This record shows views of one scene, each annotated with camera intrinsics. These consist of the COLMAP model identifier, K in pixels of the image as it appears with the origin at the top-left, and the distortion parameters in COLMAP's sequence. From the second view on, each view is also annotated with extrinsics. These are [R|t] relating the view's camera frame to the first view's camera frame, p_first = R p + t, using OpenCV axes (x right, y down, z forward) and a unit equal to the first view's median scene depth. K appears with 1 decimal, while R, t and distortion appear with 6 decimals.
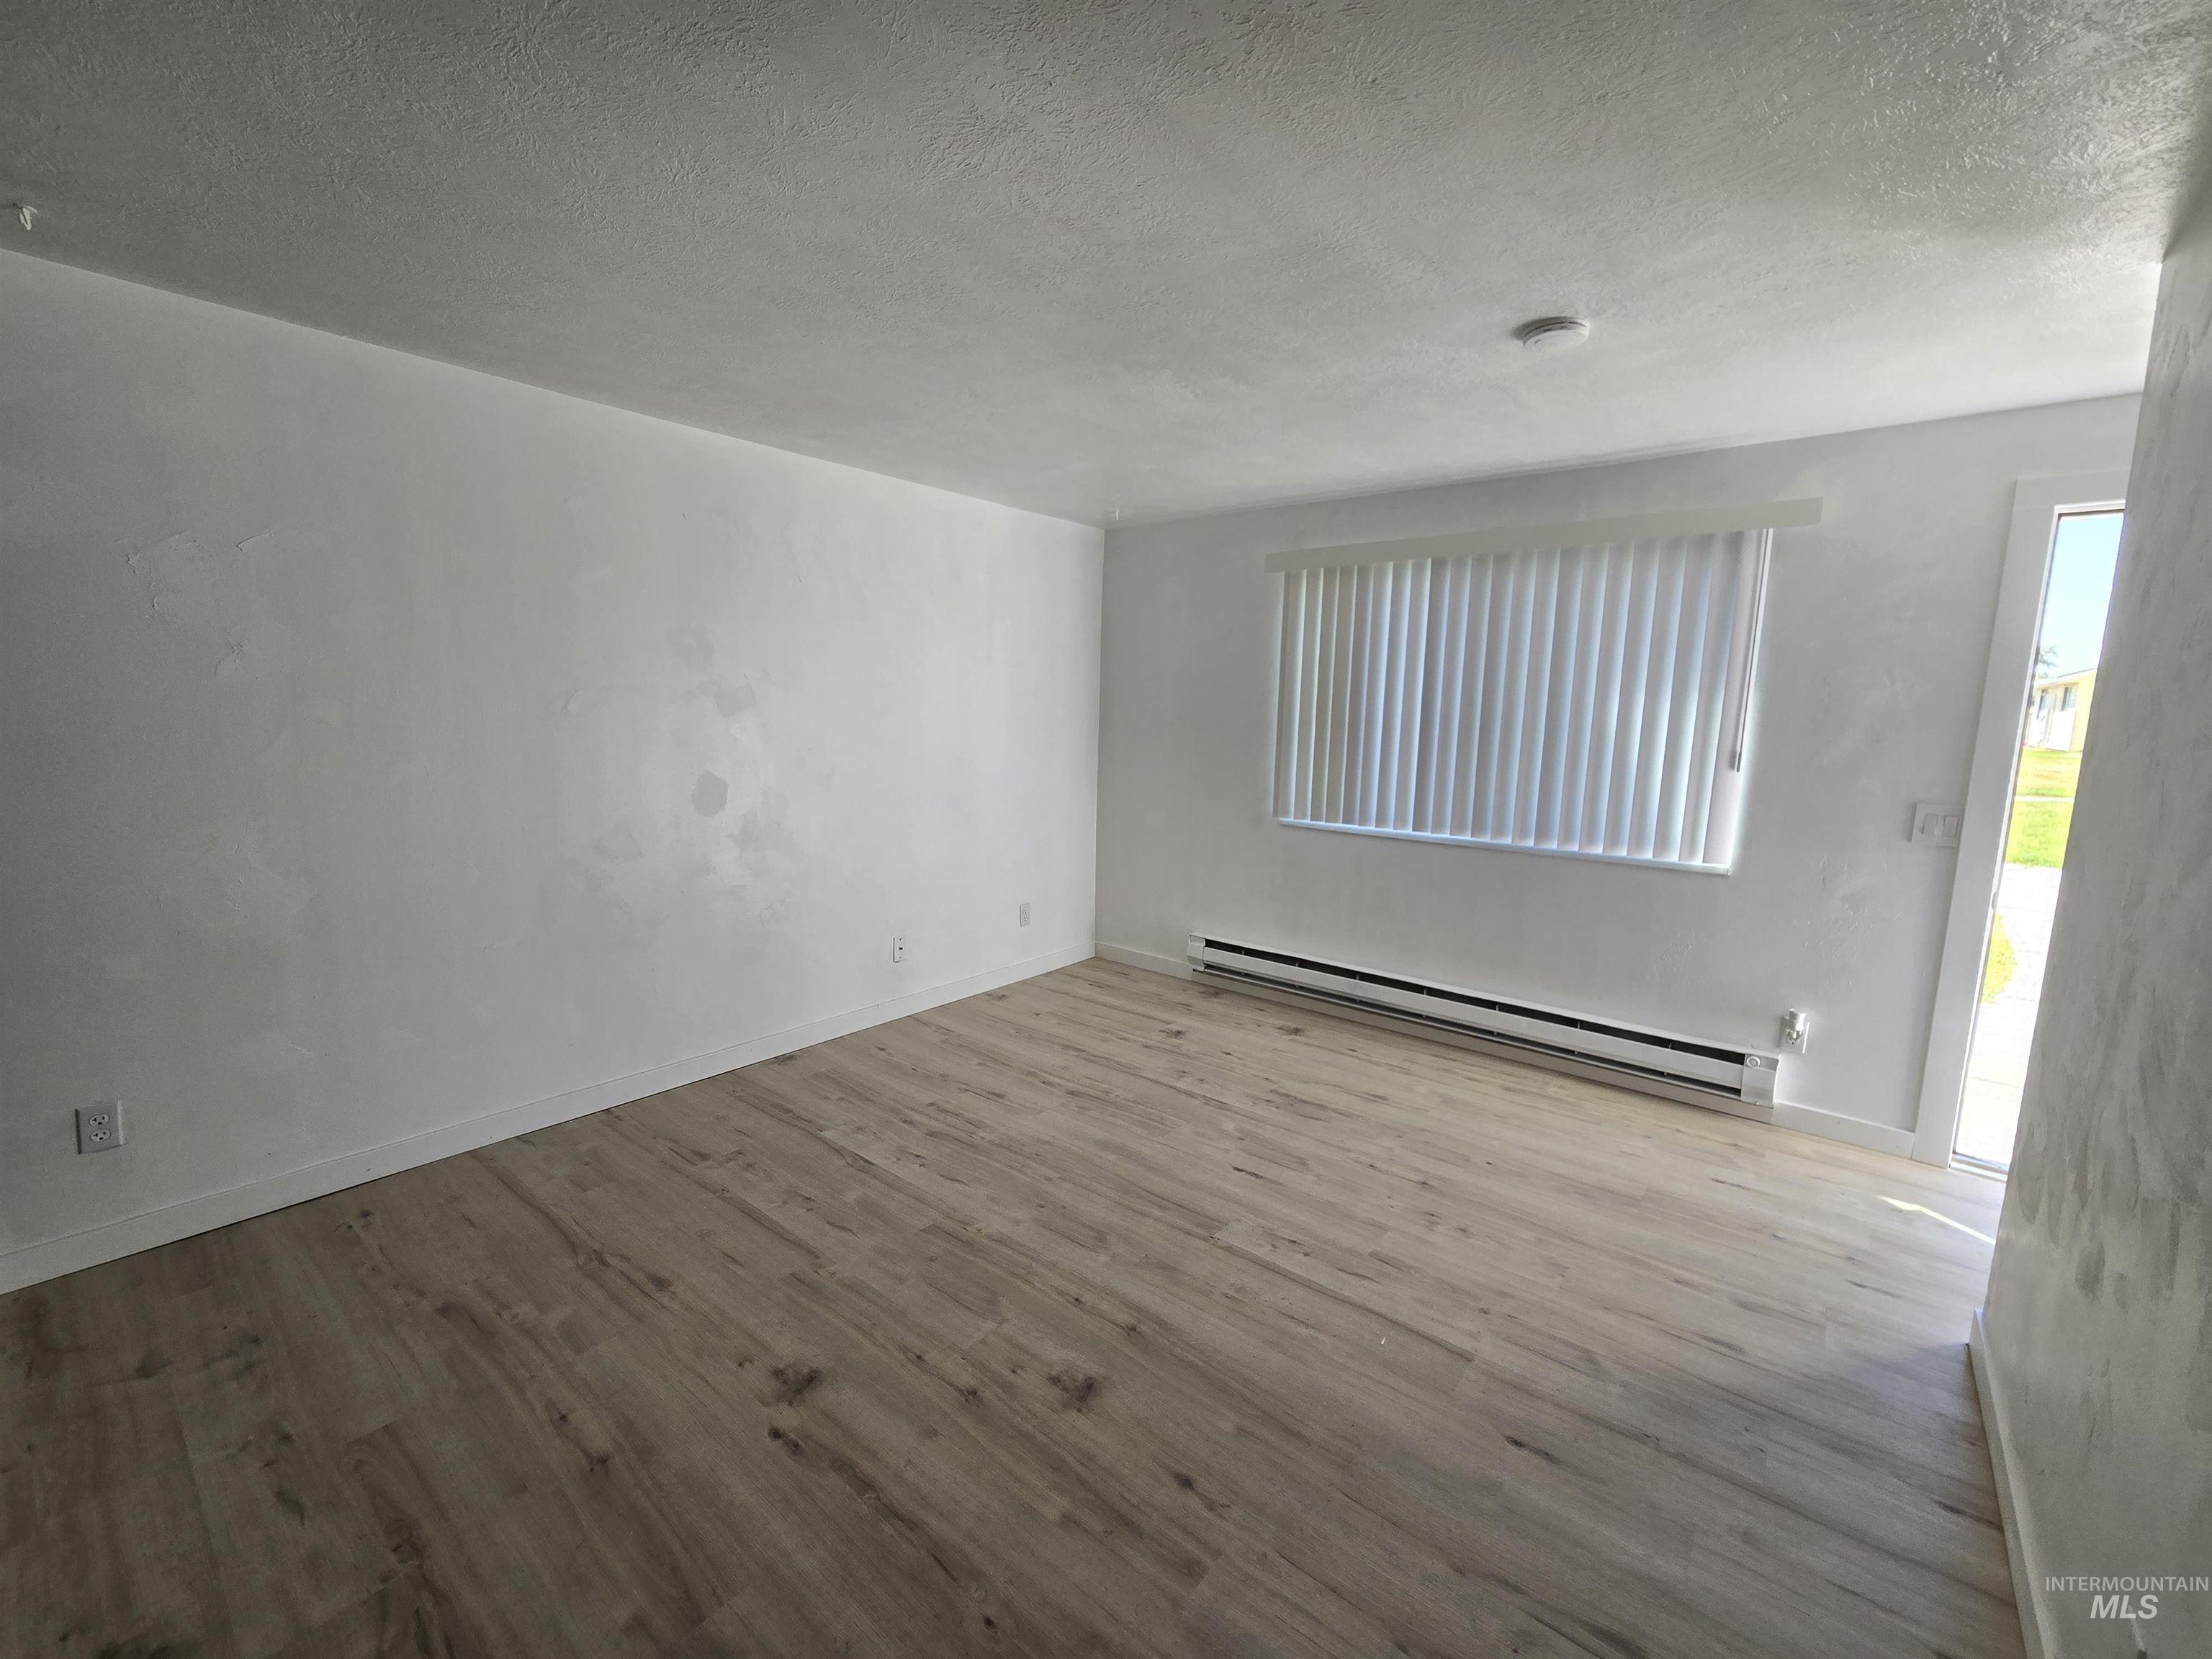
lens RADIAL K [[906.7, 0, 1088.1], [0, 906.7, 844.6], [0, 0, 1]] dist [-0.003846, 0.002099]
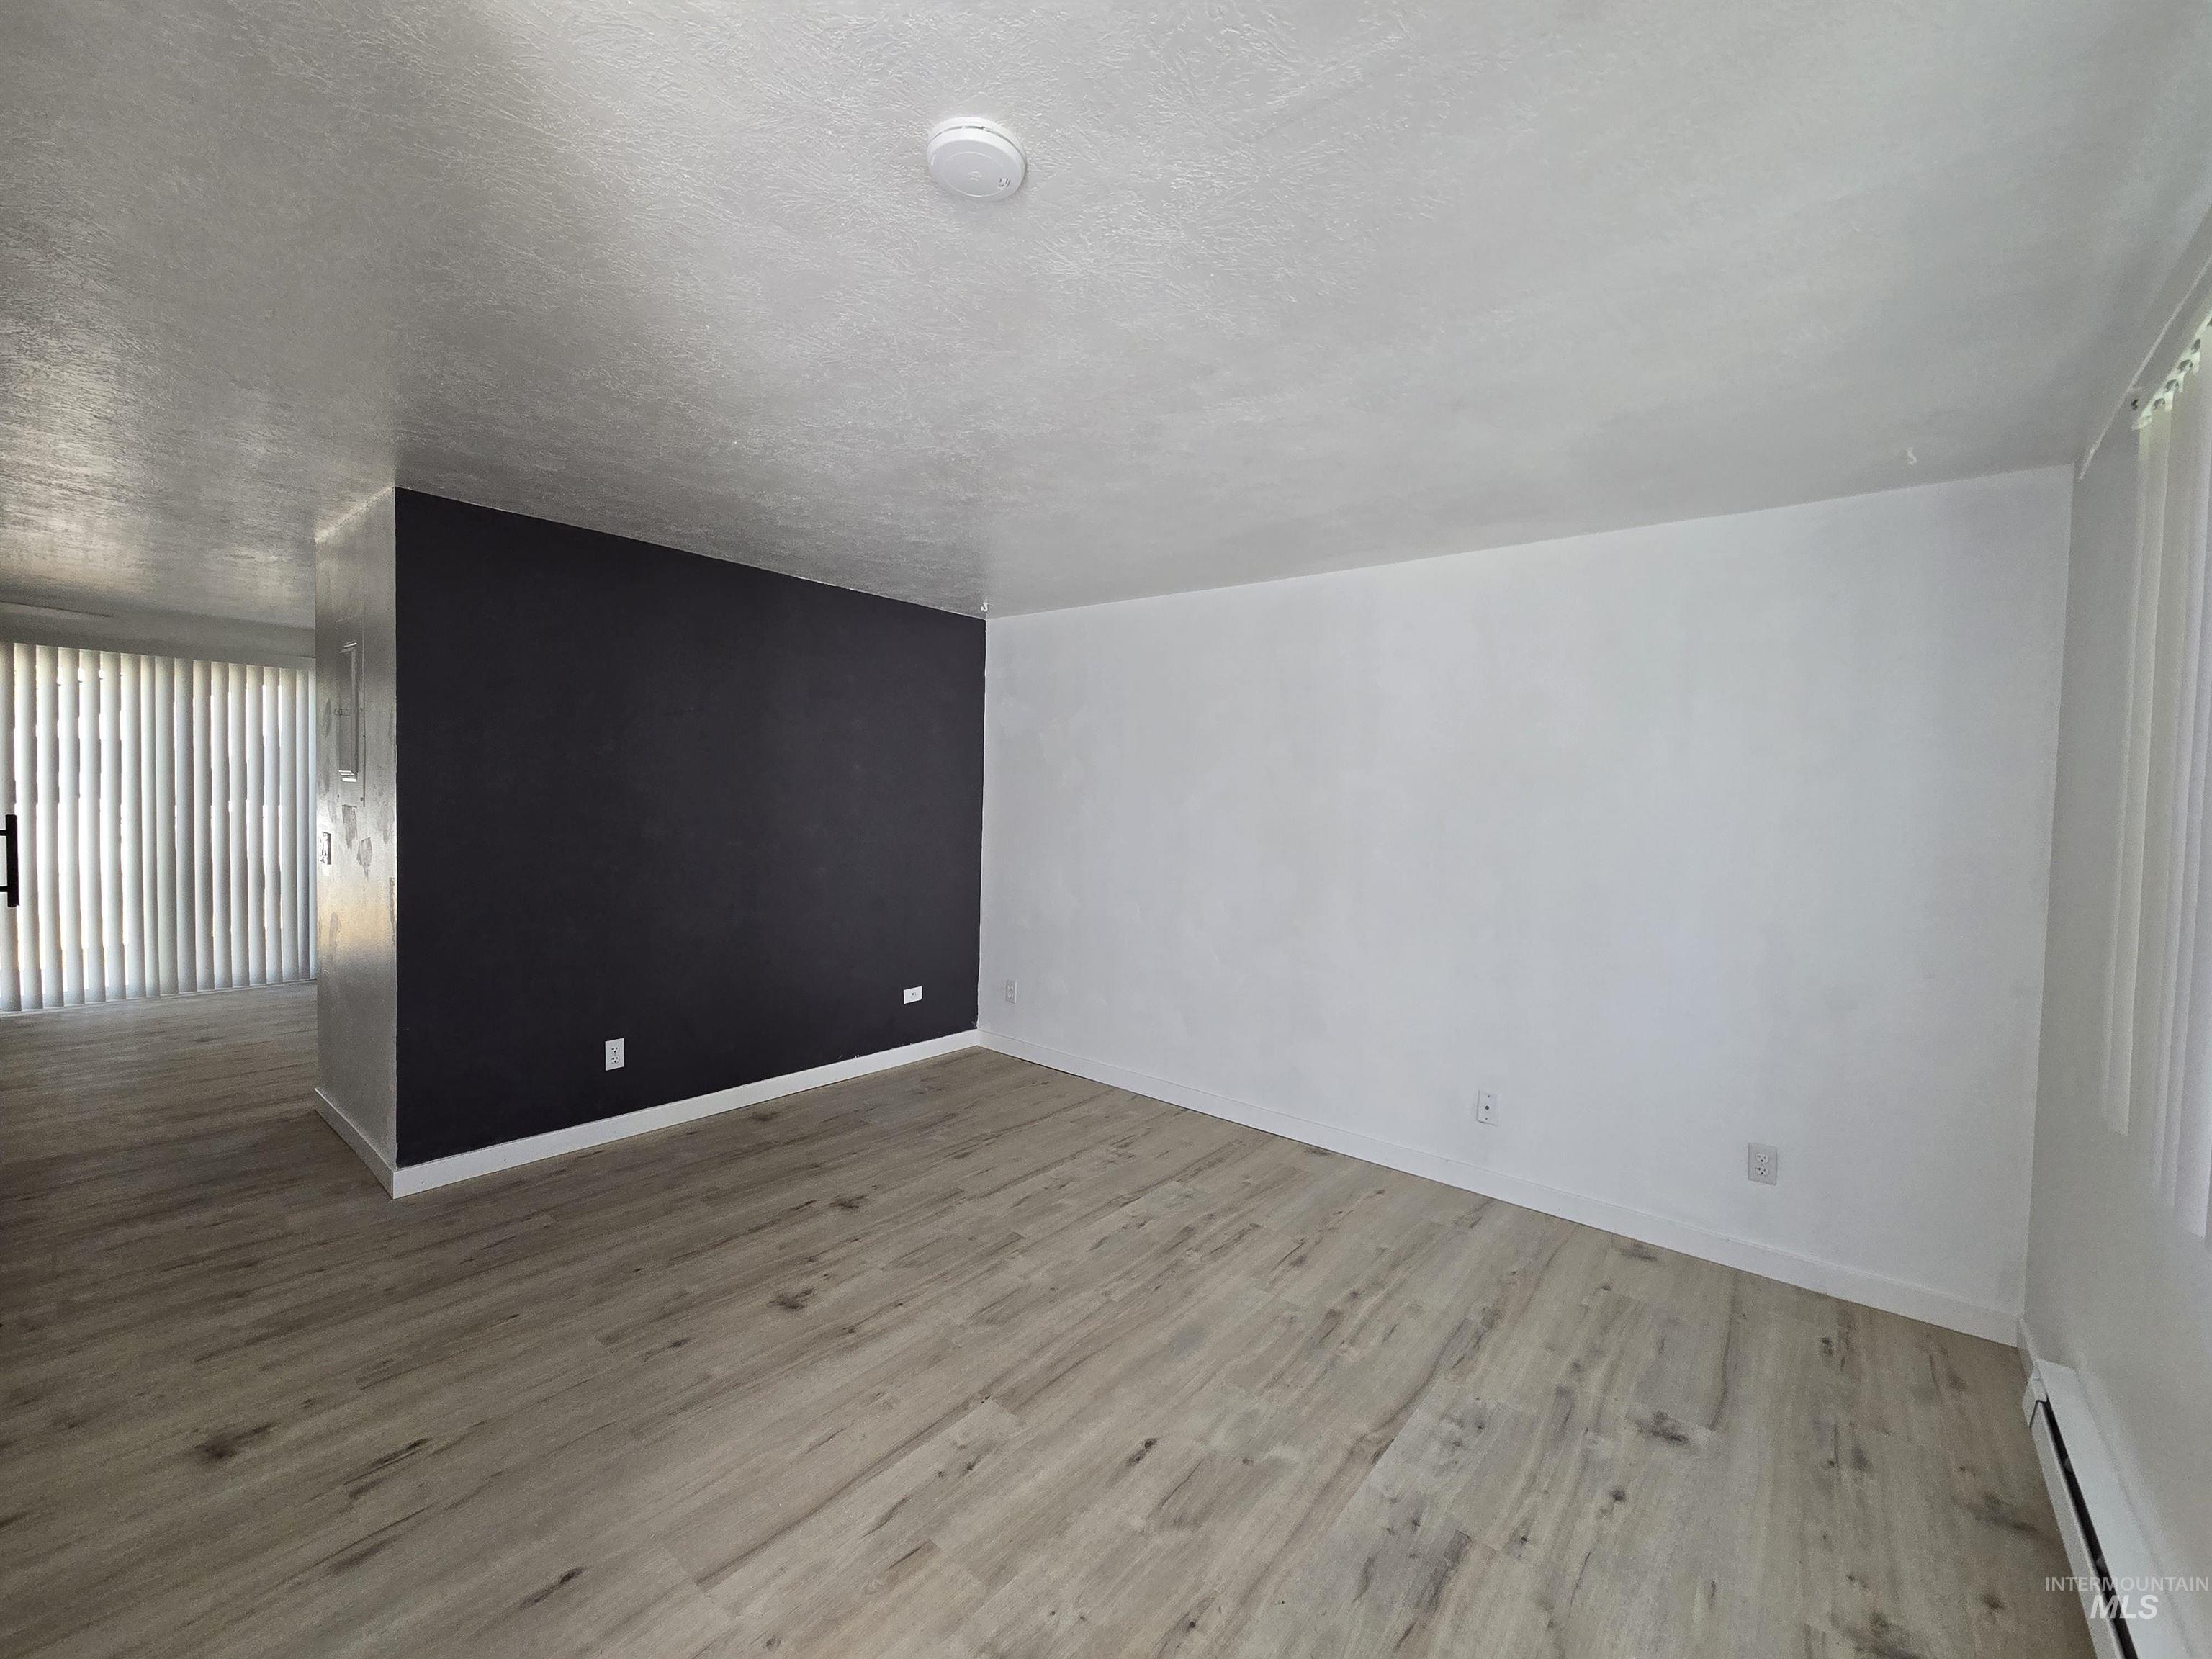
lens RADIAL K [[906.7, 0, 1087.2], [0, 906.7, 825.1], [0, 0, 1]] dist [-0.003846, 0.002099]
pose [[-0.002053, 0.009596, -0.999952, 0.927900], [-0.183598, 0.982952, 0.009810, -0.116497], [0.982999, 0.183609, -0.000257, 0.933452]]
